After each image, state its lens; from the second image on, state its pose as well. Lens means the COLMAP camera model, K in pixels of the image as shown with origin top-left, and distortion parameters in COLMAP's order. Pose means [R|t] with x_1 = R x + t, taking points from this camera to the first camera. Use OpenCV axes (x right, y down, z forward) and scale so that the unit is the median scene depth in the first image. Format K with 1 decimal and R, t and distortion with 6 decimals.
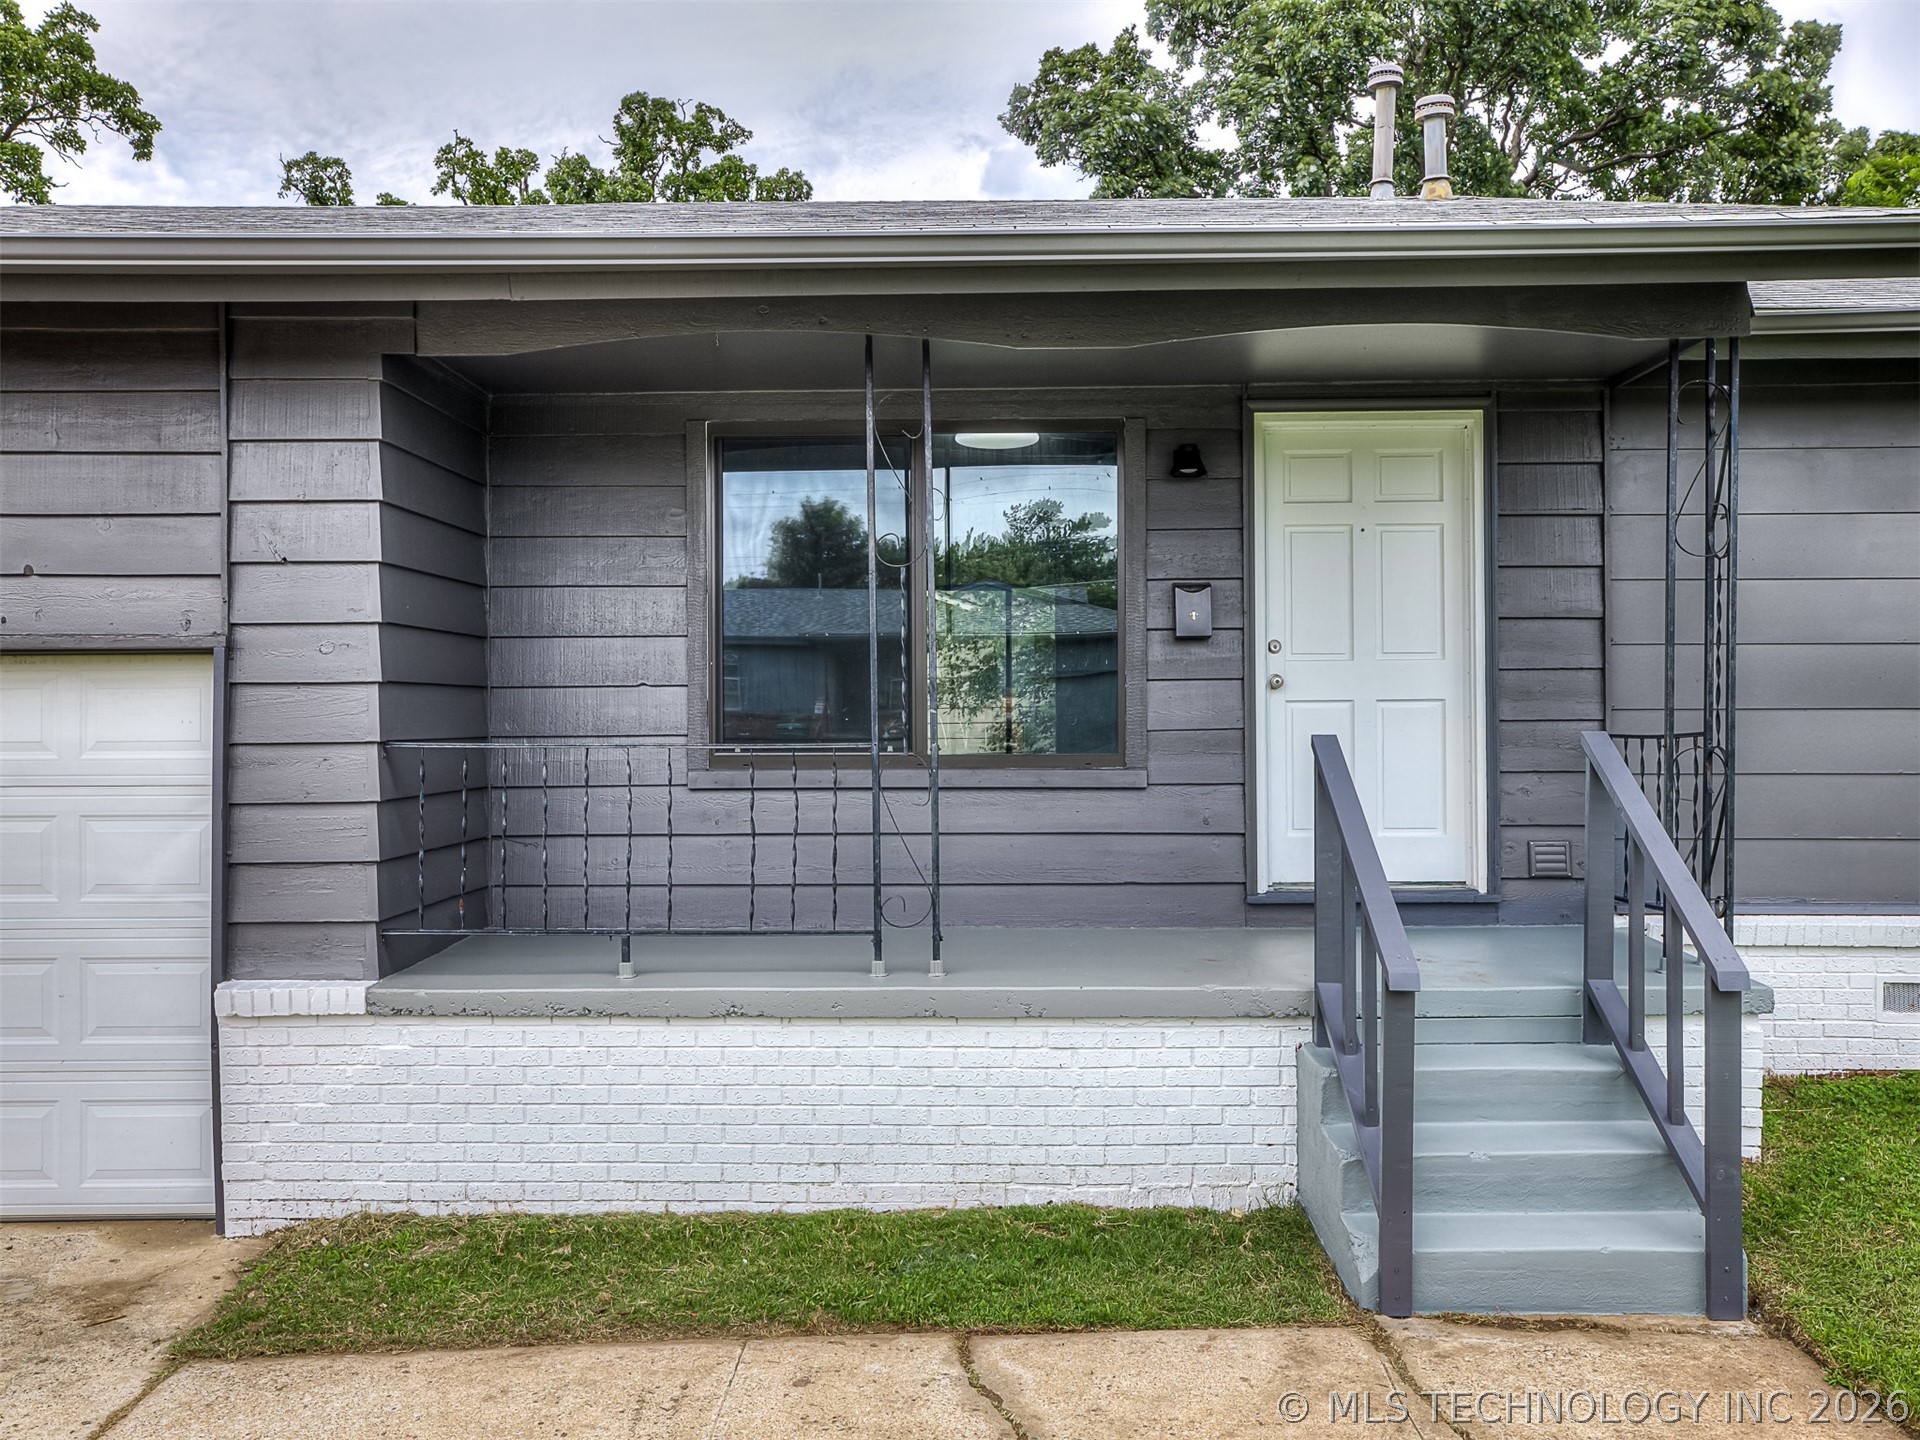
lens RADIAL K [[1627.0, 0, 969.3], [0, 1627.0, 719.7], [0, 0, 1]] dist [0.000505, 0.070387]
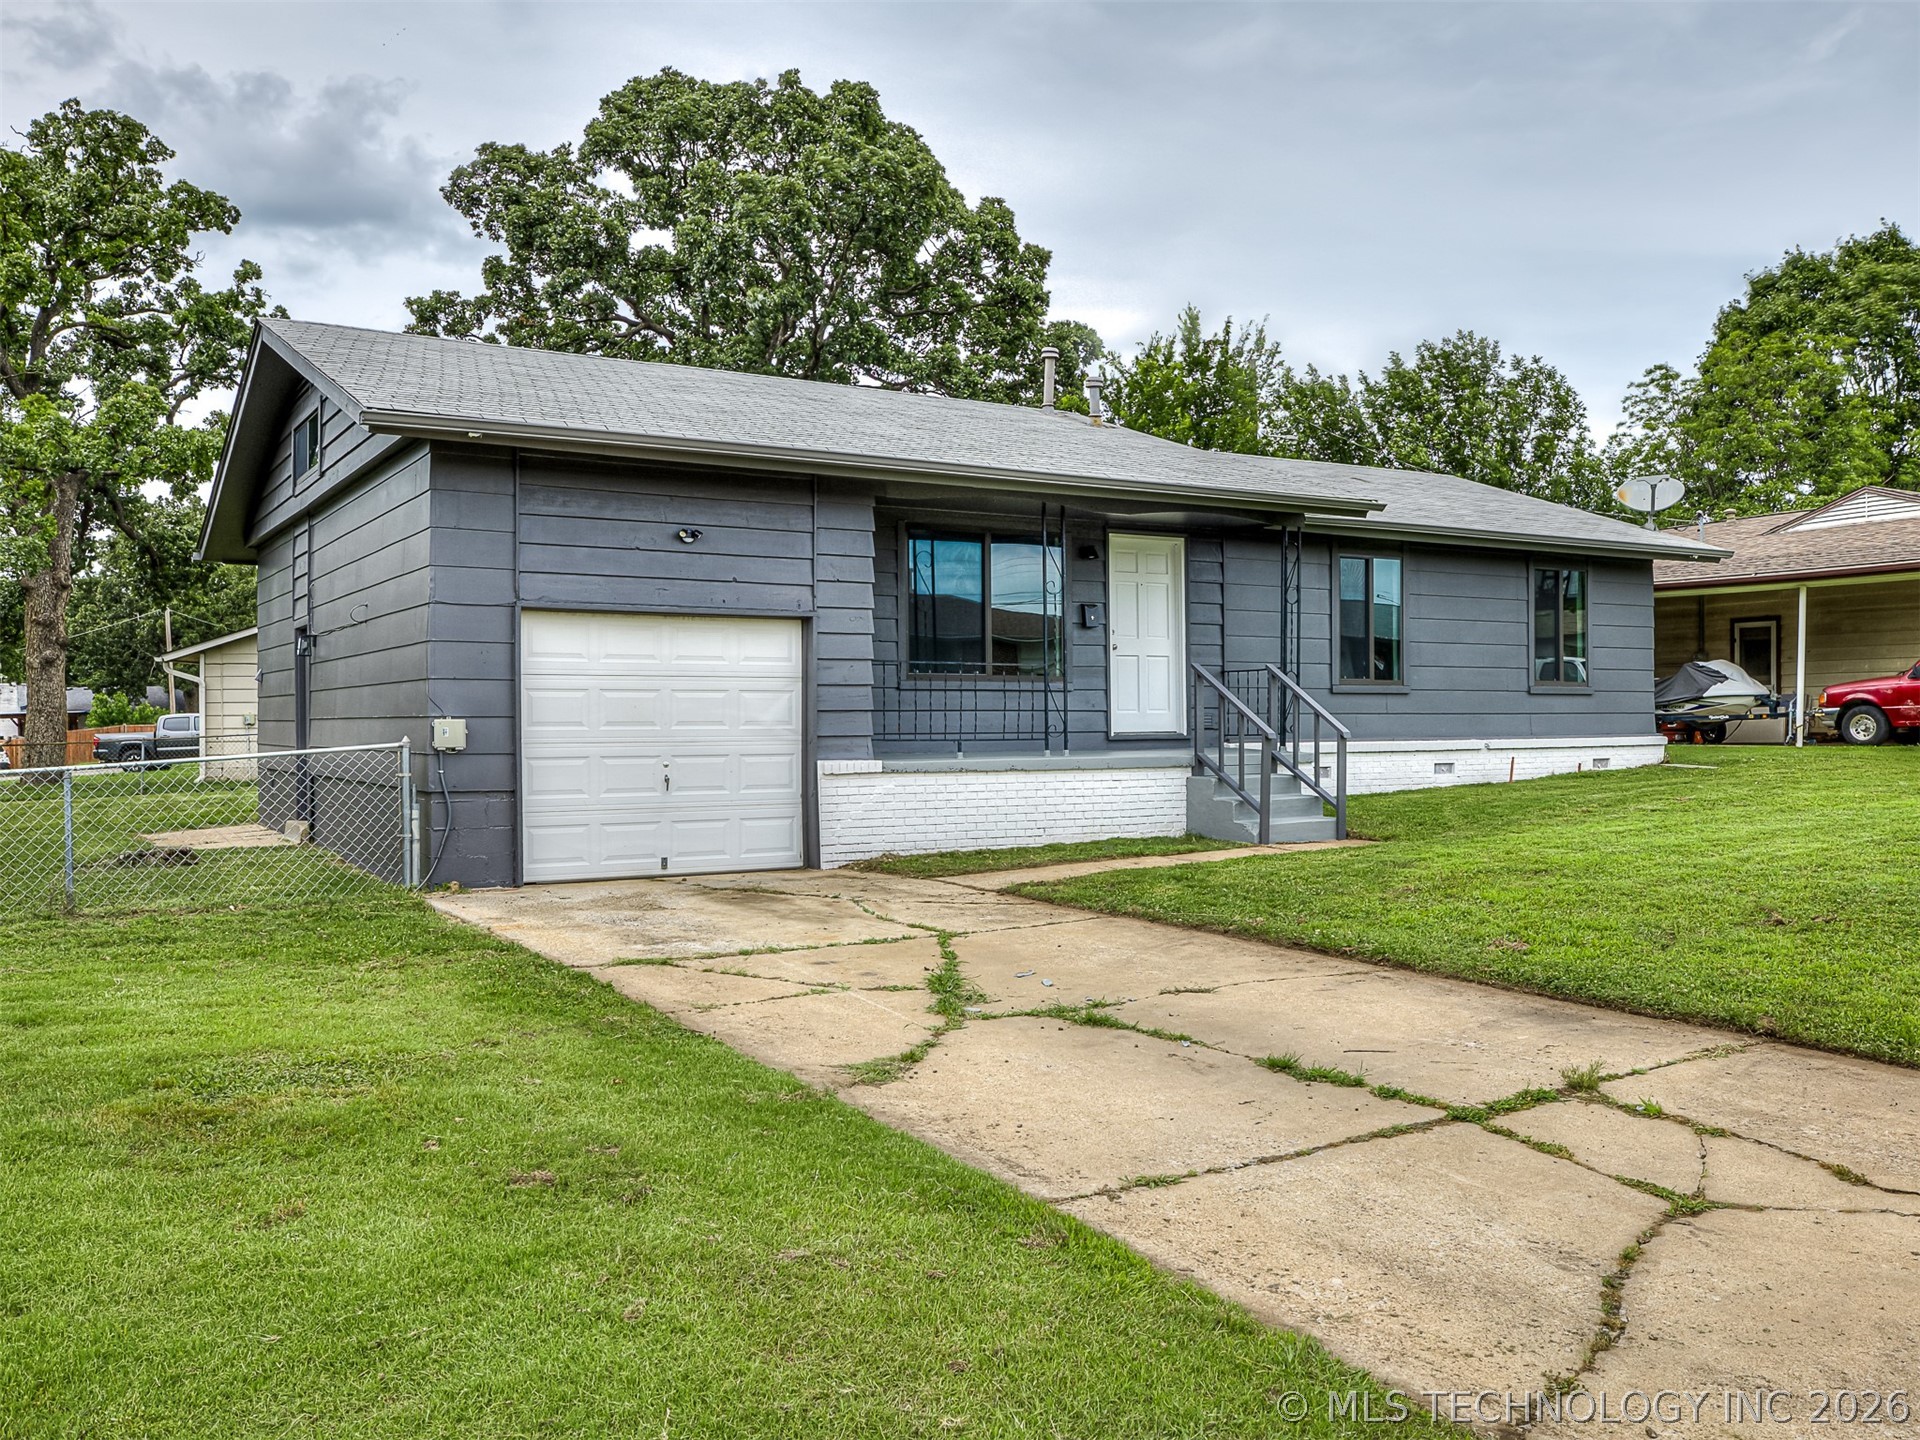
lens RADIAL K [[1600.7, 0, 989.4], [0, 1600.7, 706.7], [0, 0, 1]] dist [-0.010409, 0.053539]
pose [[0.844230, 0.005548, 0.535952, -1.219652], [0.001198, 0.999924, -0.012238, 0.092476], [-0.535979, 0.010973, 0.844160, -0.871144]]
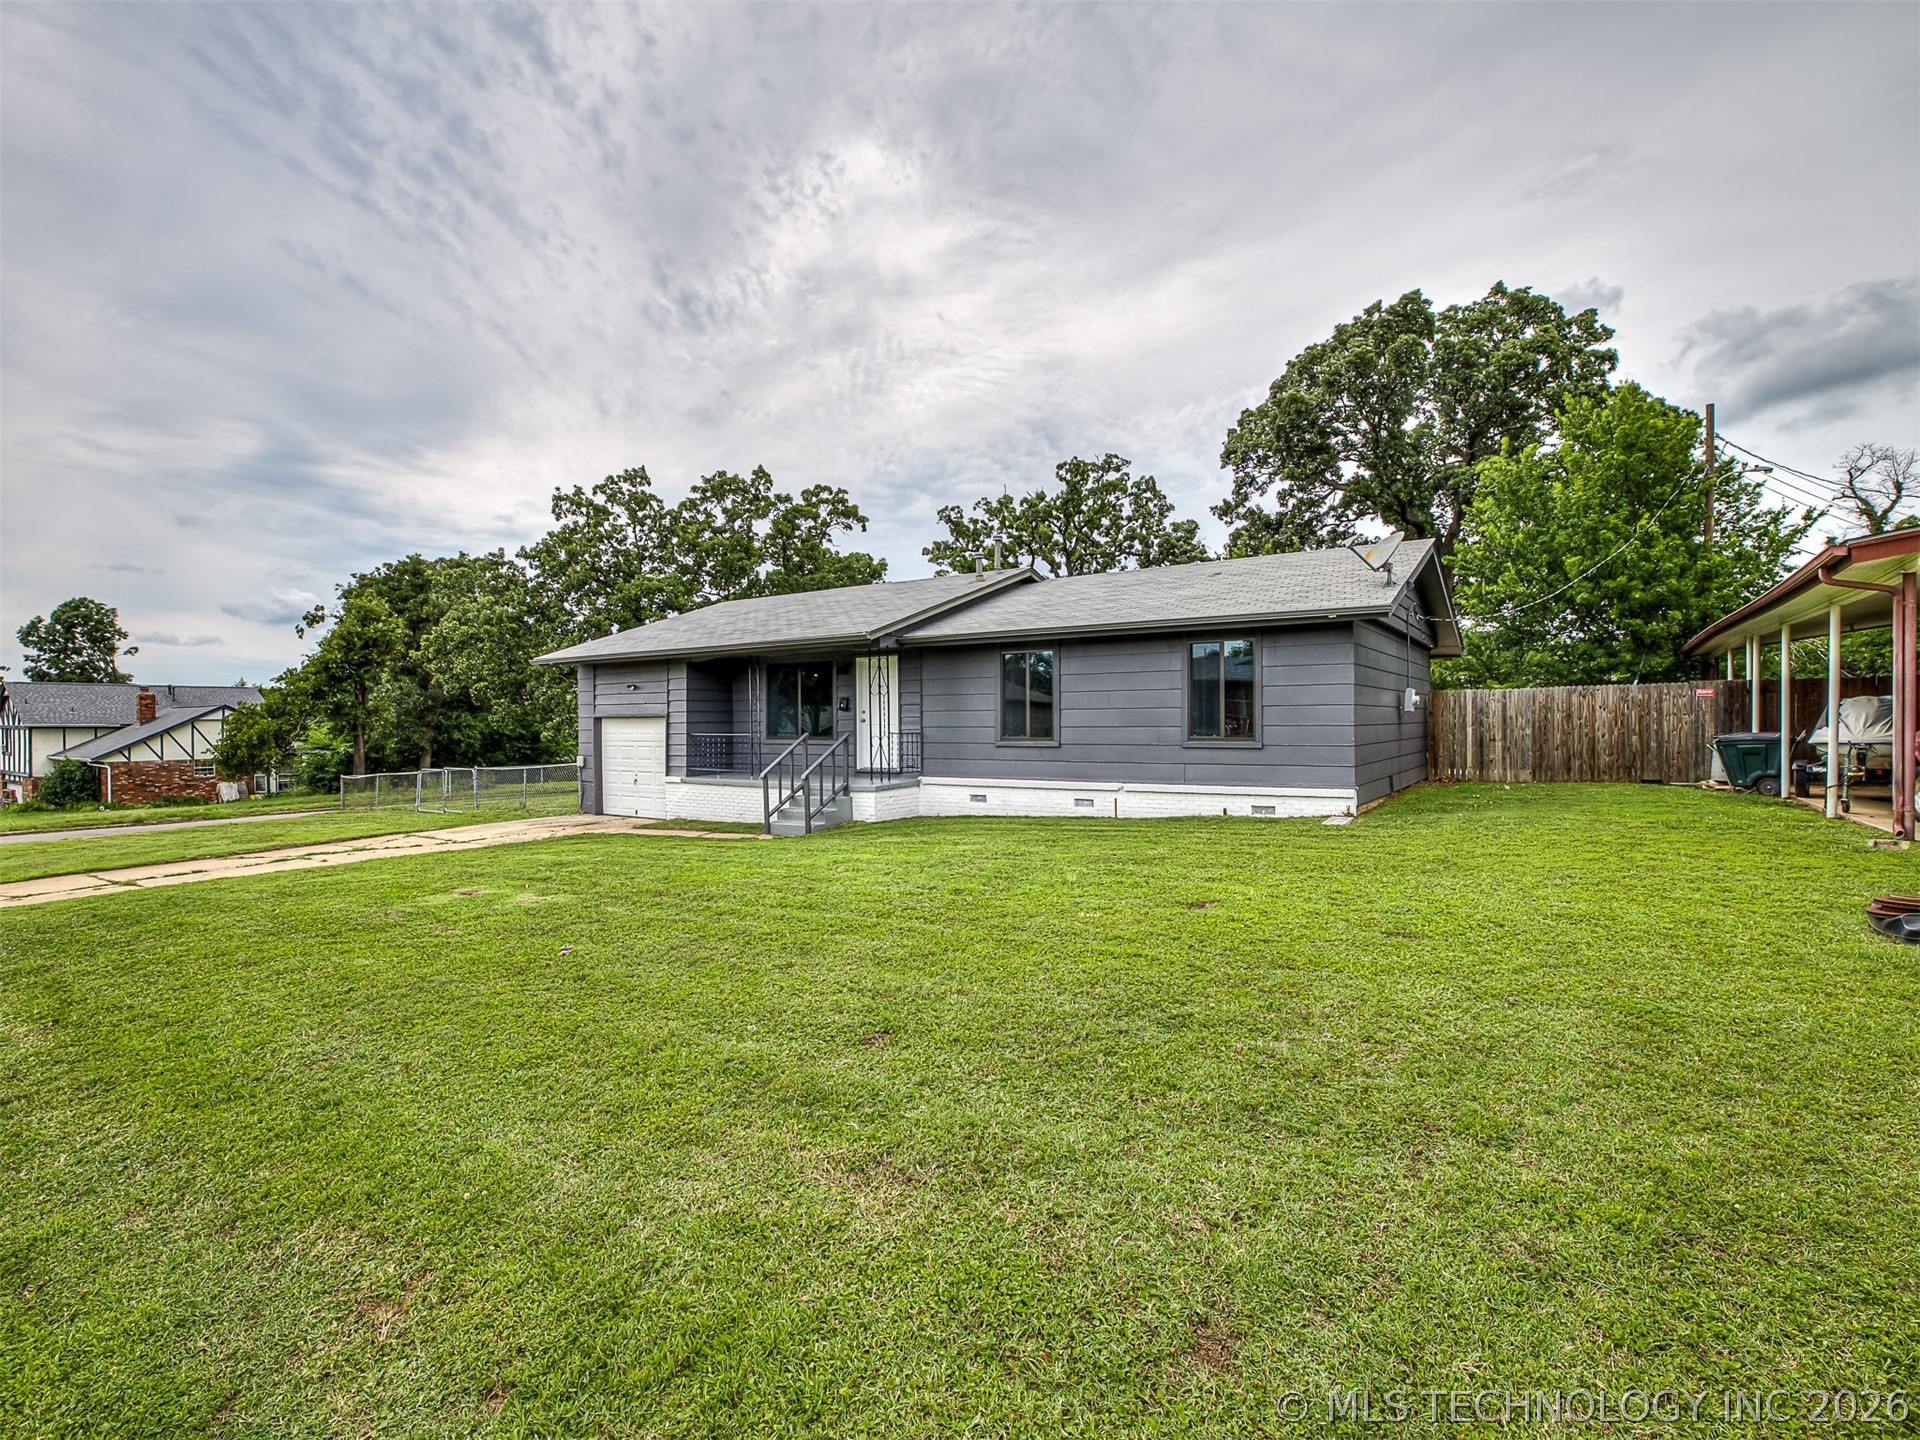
lens RADIAL K [[920.4, 0, 960.0], [0, 920.4, 720.0], [0, 0, 1]] dist [-0.065742, 0.025298]
pose [[0.840098, -0.004440, -0.542417, 1.727313], [0.003752, 0.999990, -0.002374, -0.017964], [0.542422, -0.000040, 0.840106, -0.896854]]
